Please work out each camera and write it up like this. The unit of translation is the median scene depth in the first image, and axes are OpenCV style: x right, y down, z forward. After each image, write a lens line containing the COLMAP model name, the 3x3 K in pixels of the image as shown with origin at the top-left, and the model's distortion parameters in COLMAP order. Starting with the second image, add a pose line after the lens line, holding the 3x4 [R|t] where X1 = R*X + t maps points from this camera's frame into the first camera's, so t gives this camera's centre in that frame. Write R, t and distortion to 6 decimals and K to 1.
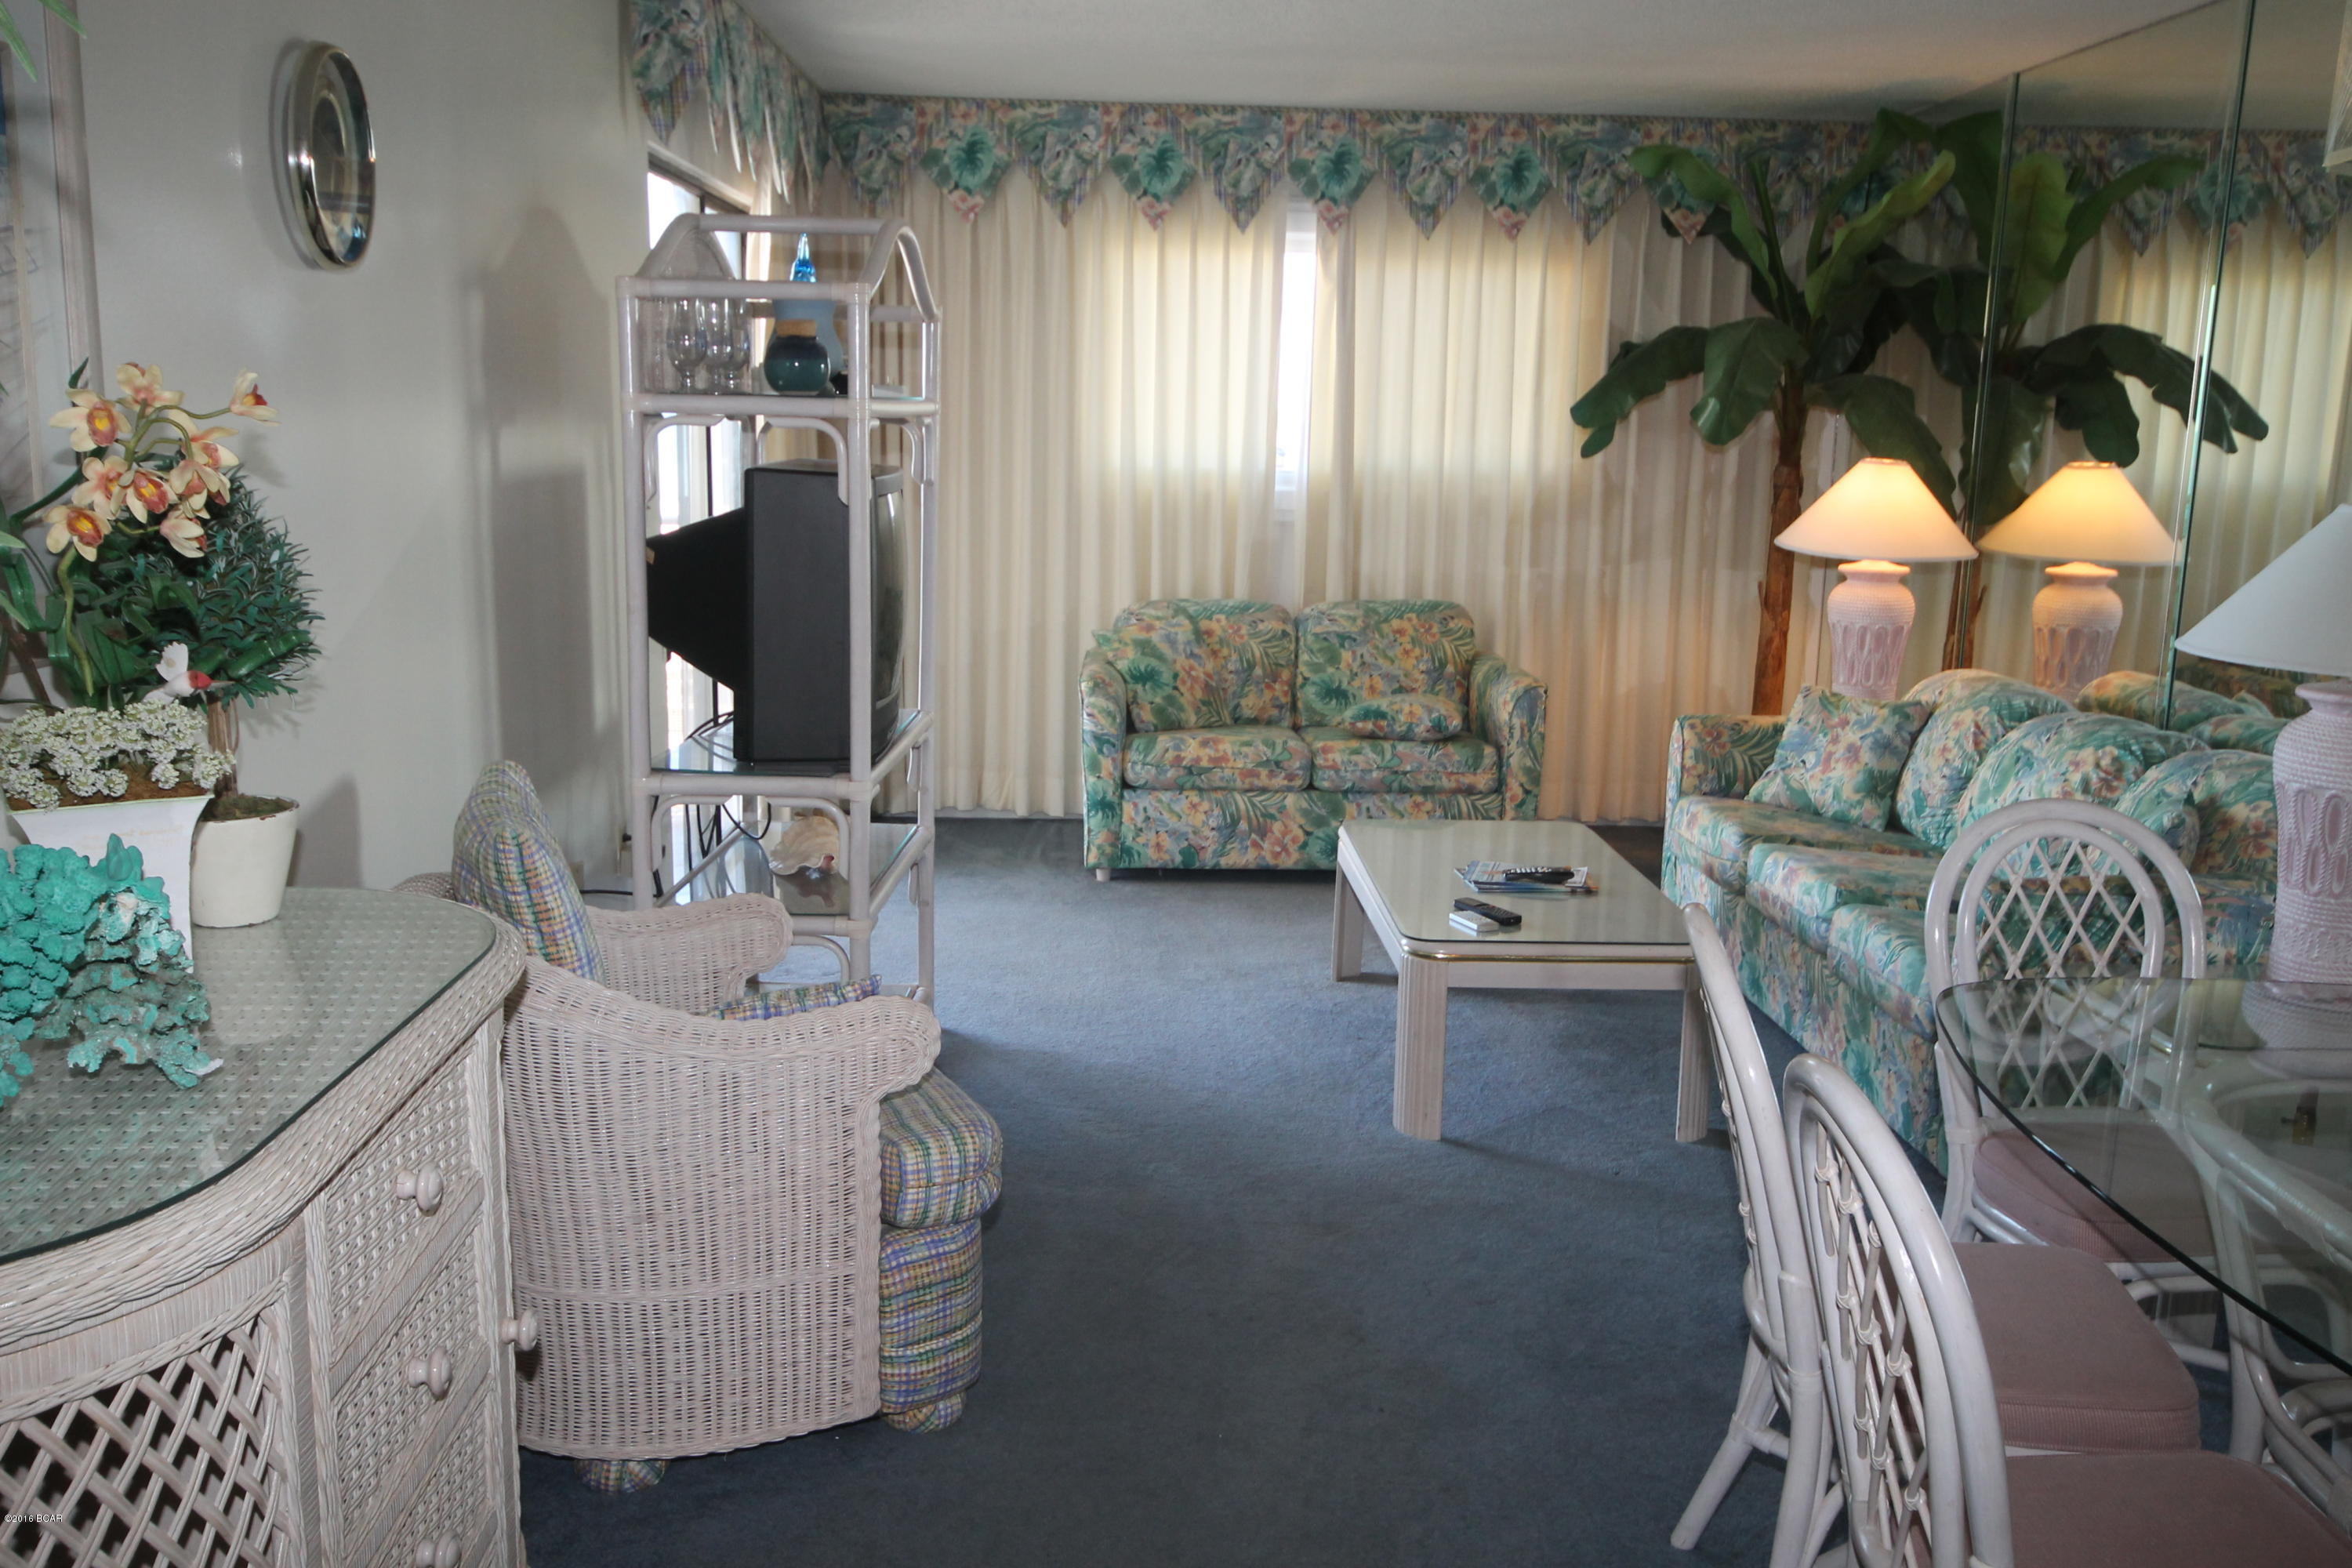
lens RADIAL K [[2043.4, 0, 1187.5], [0, 2043.4, 799.6], [0, 0, 1]] dist [-0.005157, 0.057503]
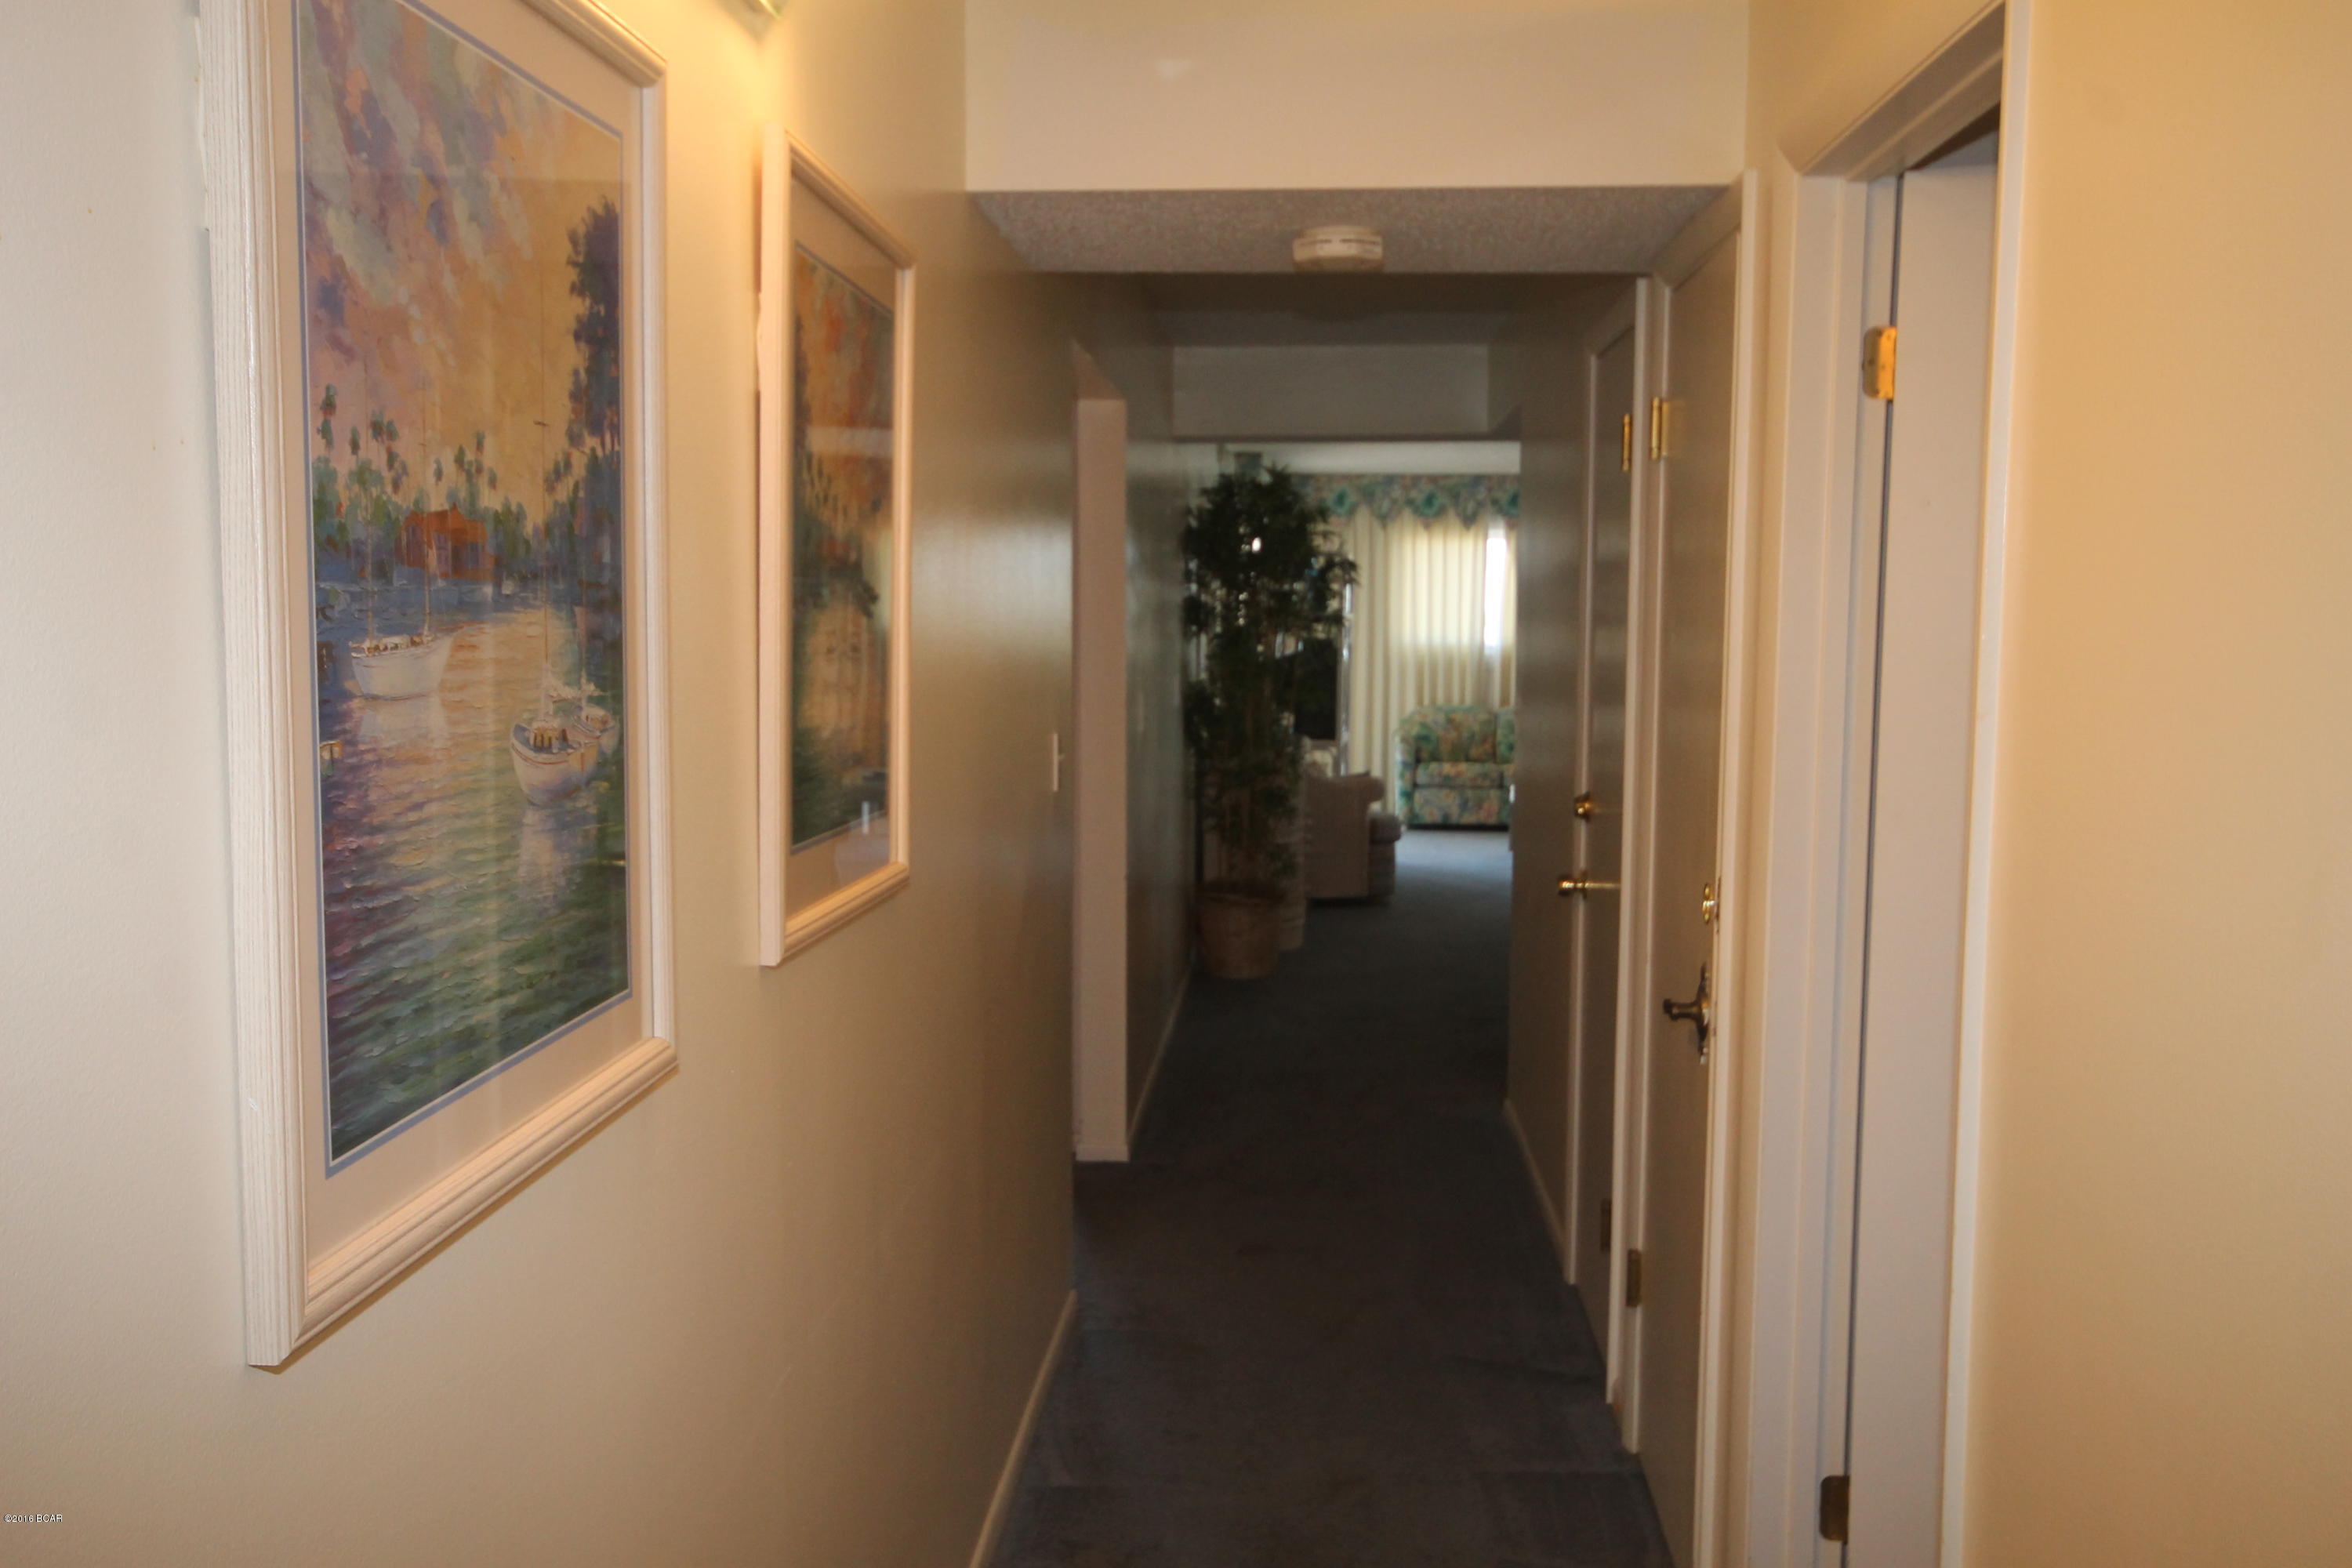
lens RADIAL K [[2052.1, 0, 1193.4], [0, 2052.1, 790.7], [0, 0, 1]] dist [-0.001142, 0.056627]
pose [[0.994471, -0.003840, -0.104940, -0.034641], [-0.006064, 0.995564, -0.093895, 0.192396], [0.104835, 0.094012, 0.990036, -1.122814]]
